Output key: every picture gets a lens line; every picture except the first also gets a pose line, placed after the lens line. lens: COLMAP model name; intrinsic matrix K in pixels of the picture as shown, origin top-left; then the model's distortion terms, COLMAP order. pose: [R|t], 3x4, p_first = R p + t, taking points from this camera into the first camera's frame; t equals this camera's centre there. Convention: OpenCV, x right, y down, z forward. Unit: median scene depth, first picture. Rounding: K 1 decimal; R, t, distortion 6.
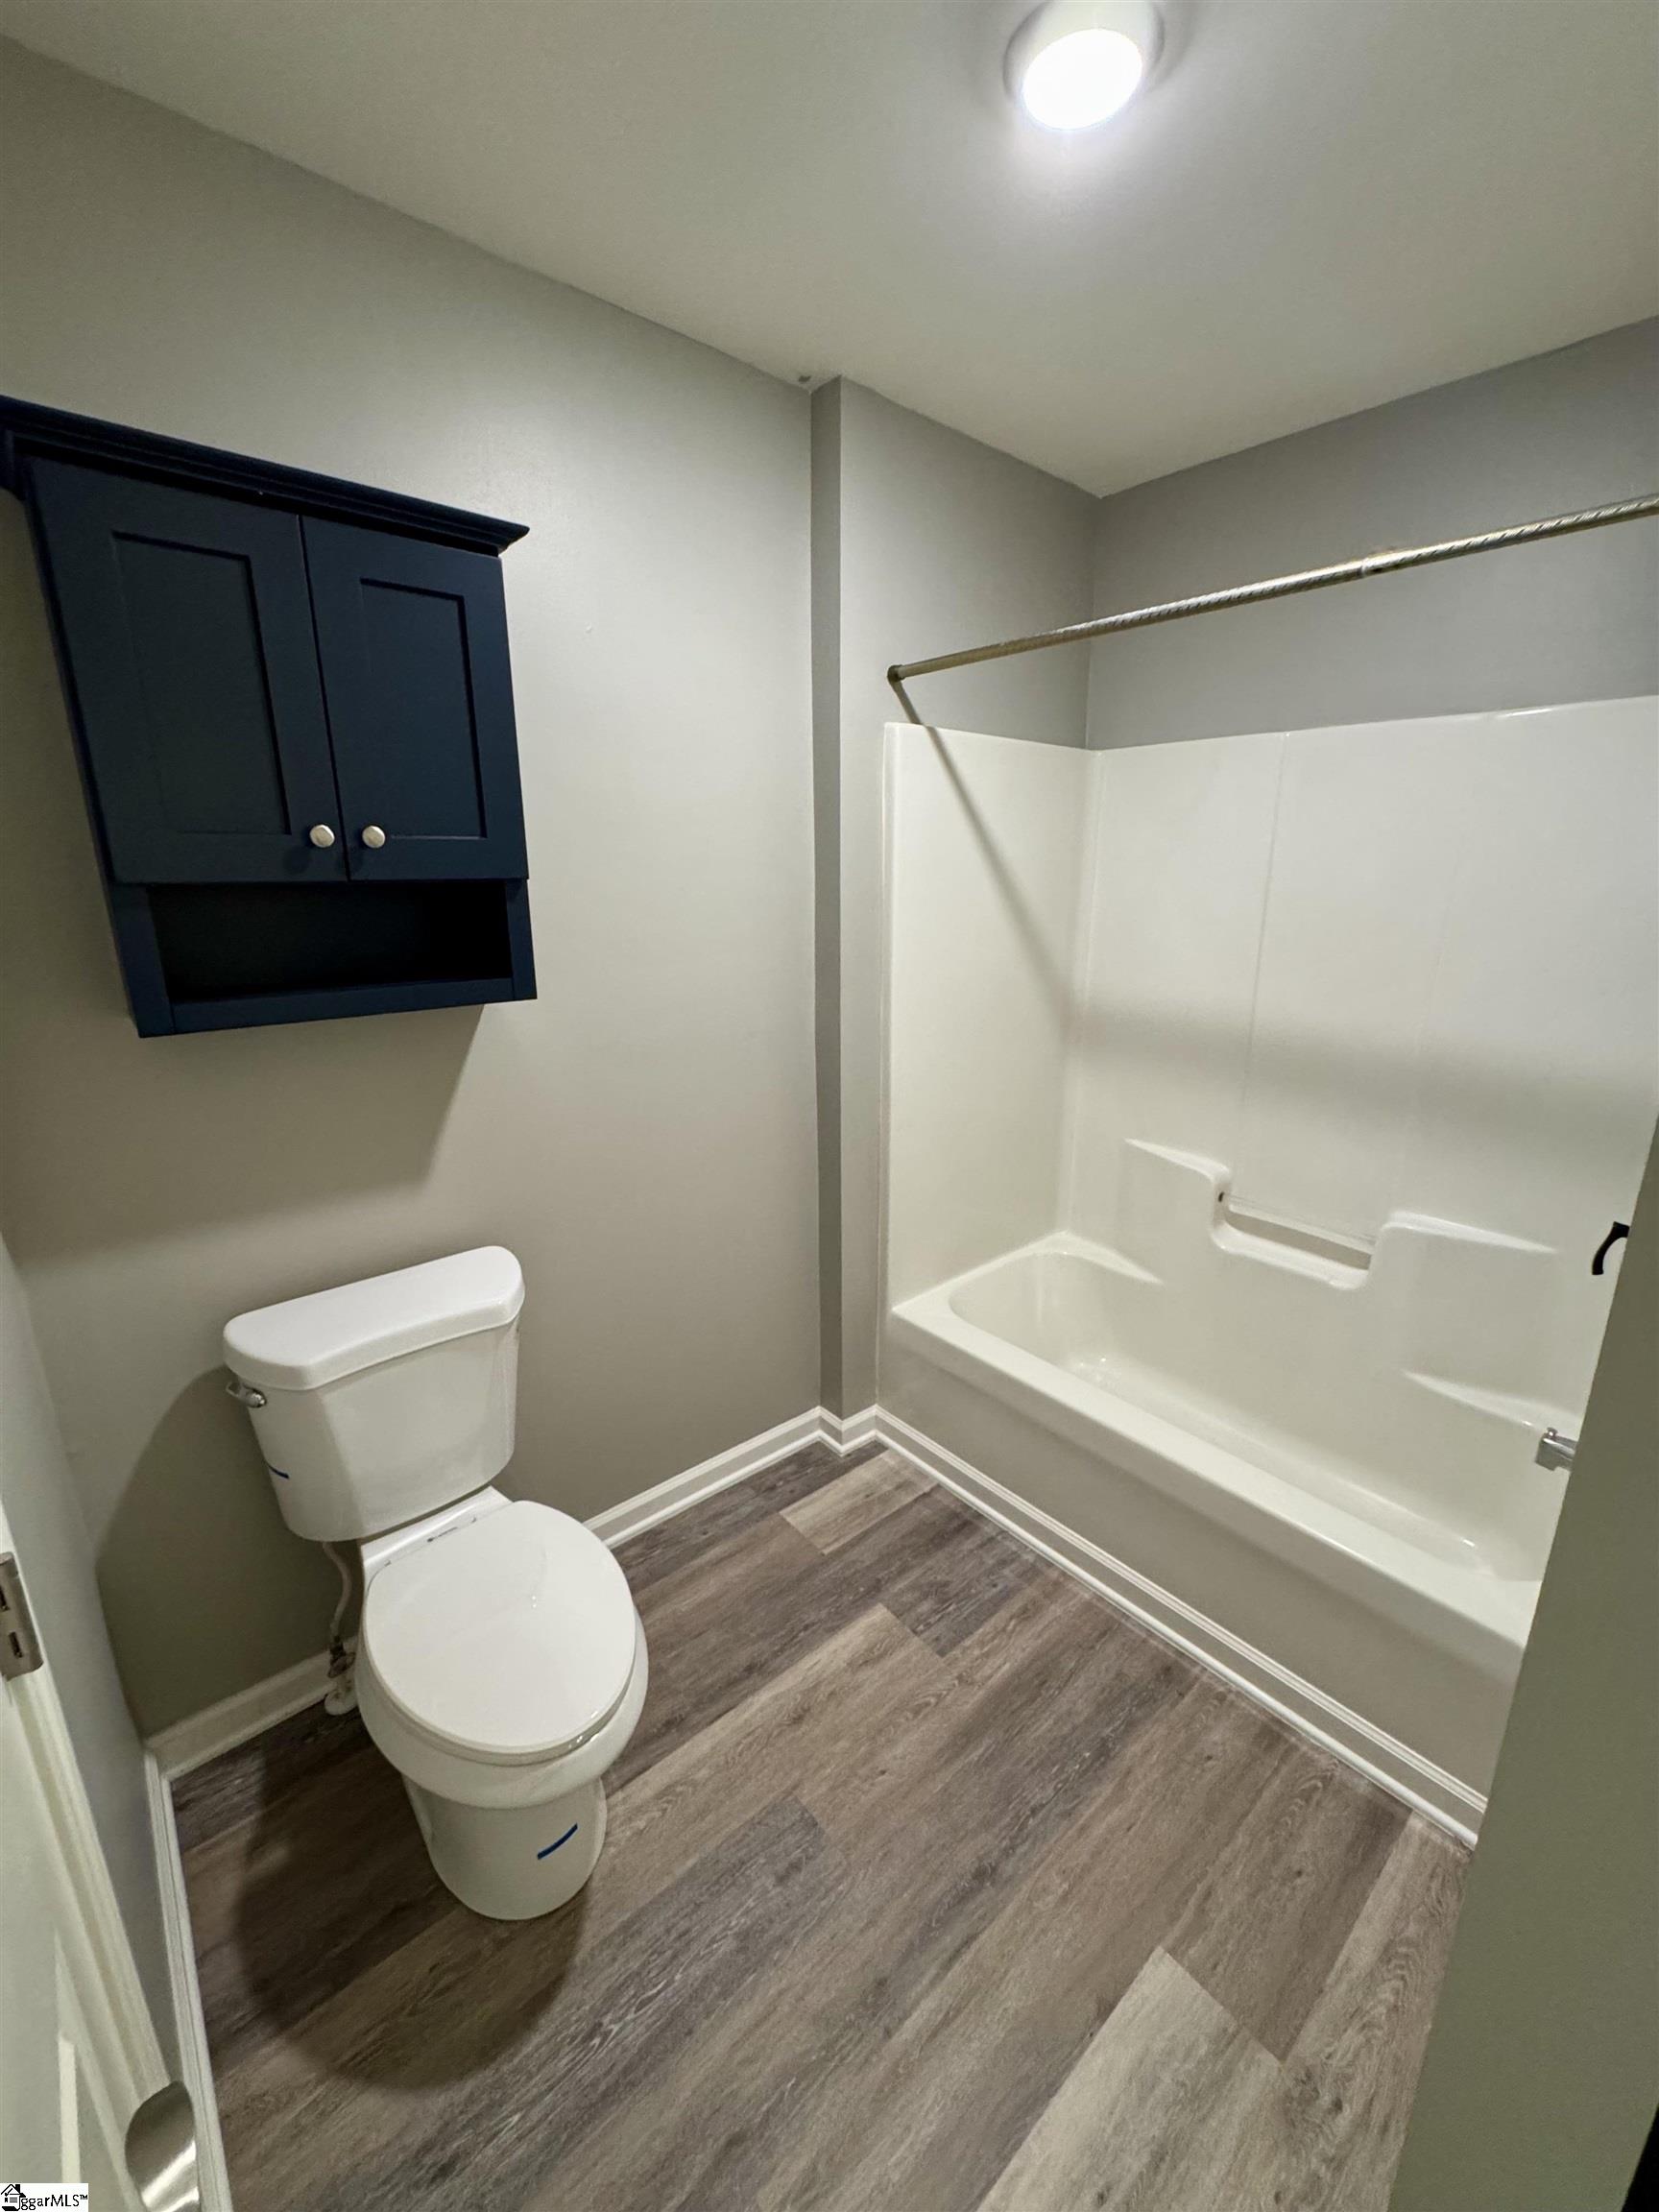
lens RADIAL K [[886.2, 0, 828.2], [0, 886.2, 1103.0], [0, 0, 1]] dist [-0.000904, -0.000224]
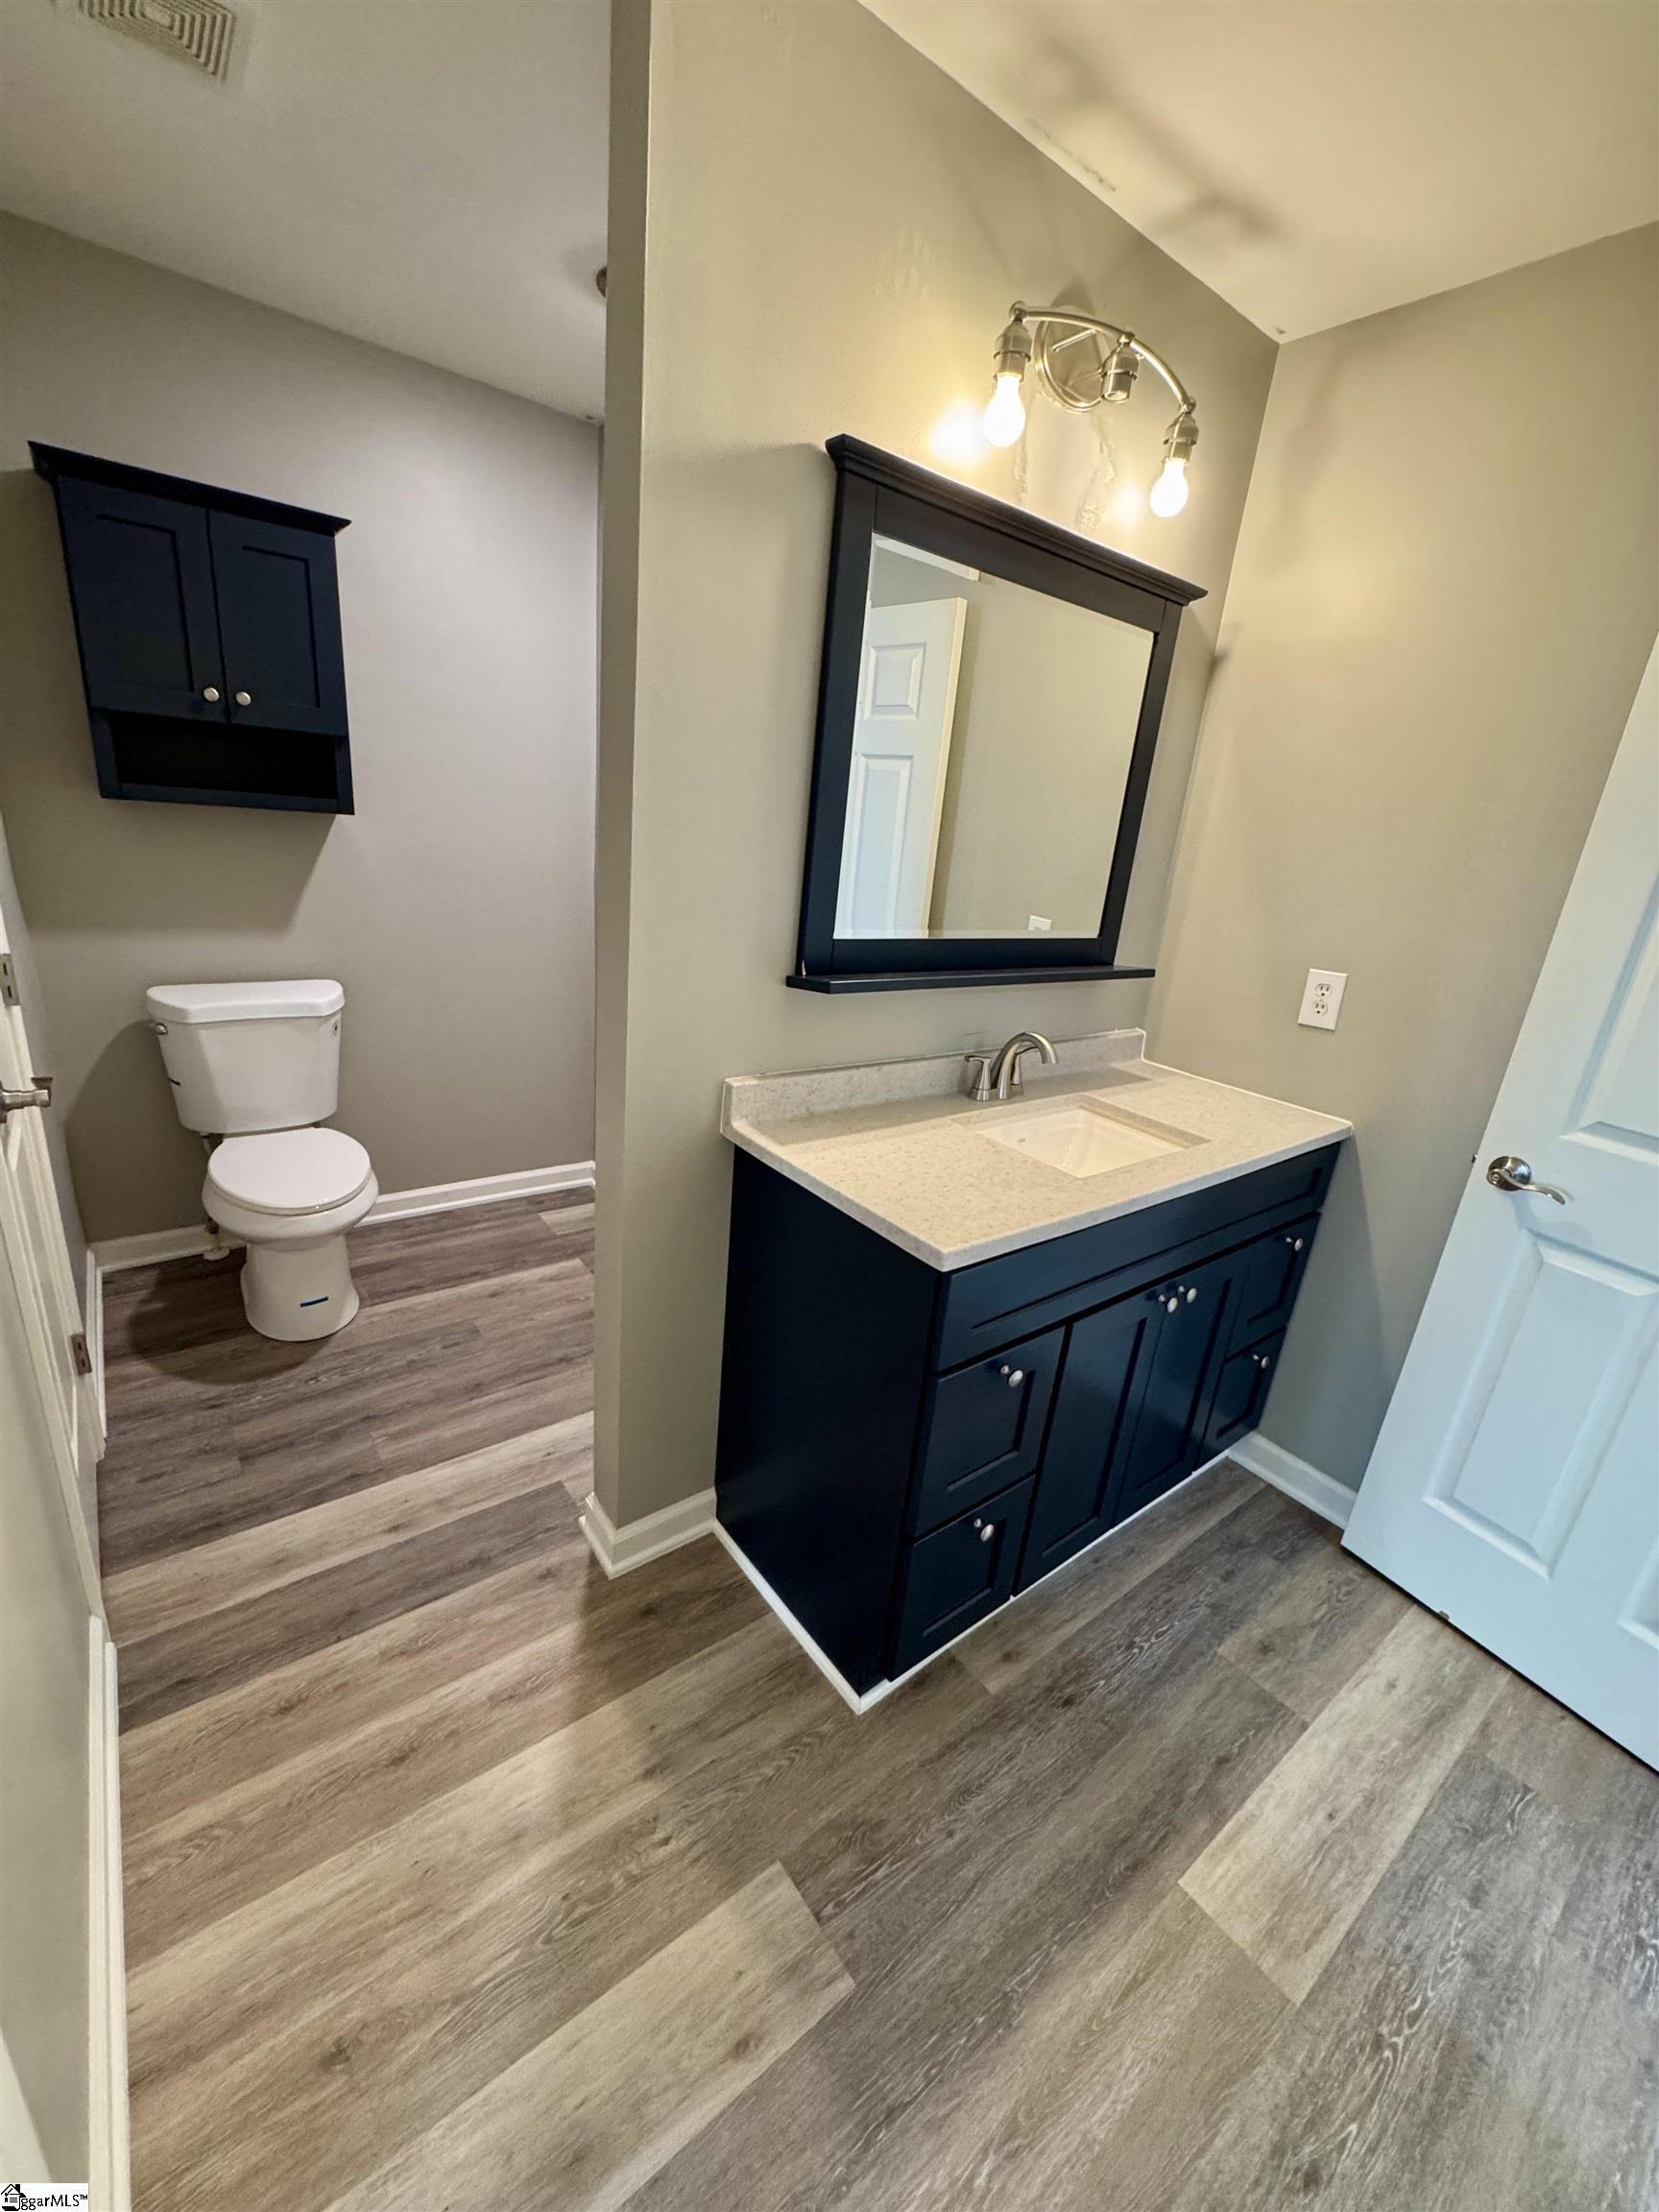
lens RADIAL K [[886.2, 0, 833.2], [0, 886.2, 1103.9], [0, 0, 1]] dist [-0.000904, -0.000224]
pose [[0.993539, 0.112214, -0.016991, 0.665282], [-0.111040, 0.992068, 0.058923, 0.226343], [0.023469, -0.056655, 0.998118, -0.660510]]
